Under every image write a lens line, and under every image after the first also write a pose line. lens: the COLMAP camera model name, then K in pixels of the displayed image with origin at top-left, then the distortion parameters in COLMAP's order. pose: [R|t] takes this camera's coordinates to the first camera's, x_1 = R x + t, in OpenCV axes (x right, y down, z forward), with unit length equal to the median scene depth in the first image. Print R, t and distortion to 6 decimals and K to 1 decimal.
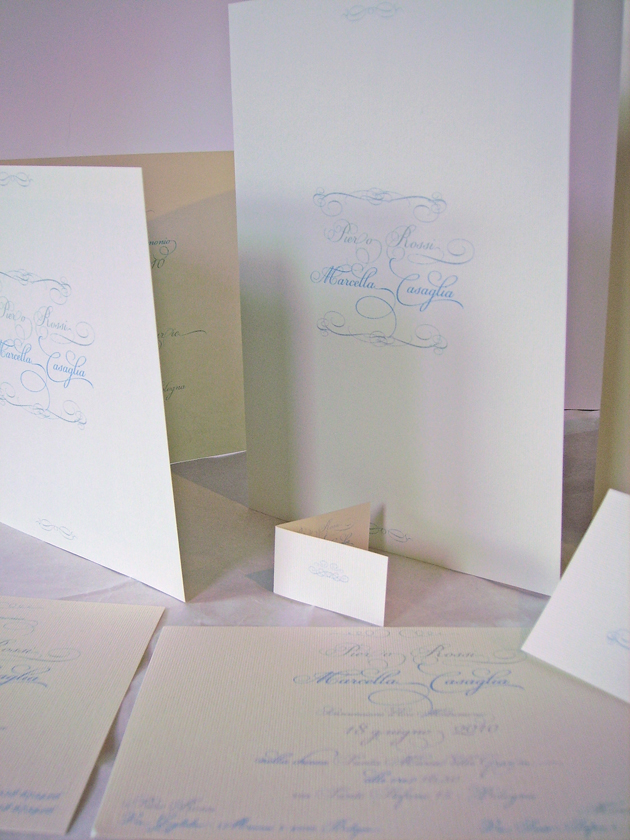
lens RADIAL K [[969.4, 0, 315.0], [0, 969.4, 420.0], [0, 0, 1]] dist [-0.093326, 0.008046]
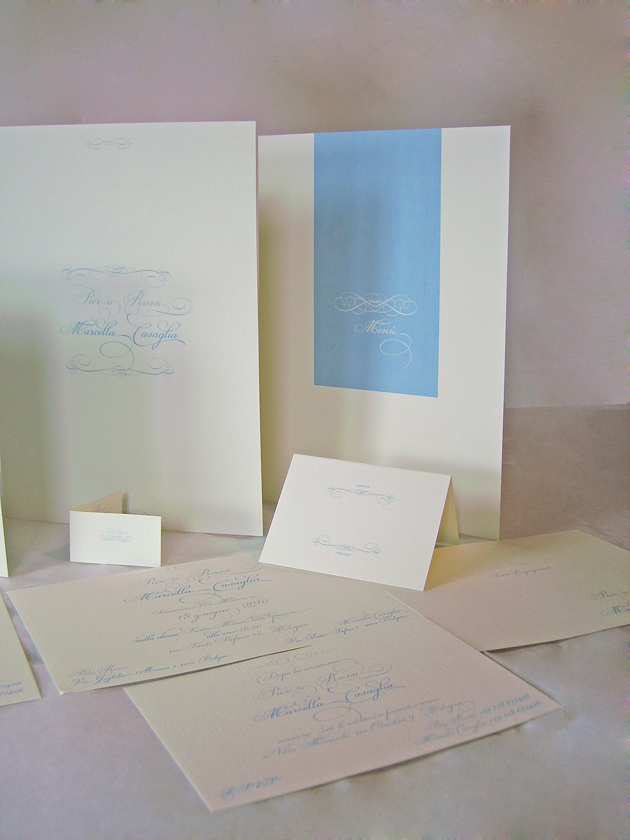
lens RADIAL K [[919.7, 0, 315.0], [0, 919.7, 420.0], [0, 0, 1]] dist [-0.082916, 0.001393]
pose [[0.883400, -0.089683, 0.459957, -0.318498], [0.115942, 0.992830, -0.029096, 0.060577], [-0.454050, 0.079031, 0.887464, -0.314727]]
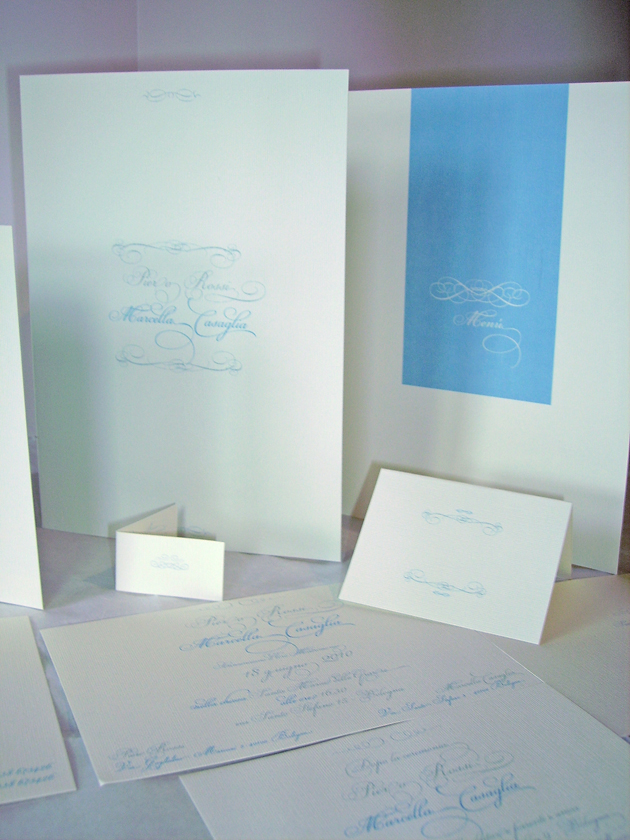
lens RADIAL K [[937.7, 0, 332.2], [0, 937.7, 423.0], [0, 0, 1]] dist [-0.097218, 0.015428]
pose [[0.902640, -0.079624, 0.422967, -0.270219], [0.090455, 0.995885, -0.005561, 0.010169], [-0.420784, 0.043279, 0.906128, -0.123595]]
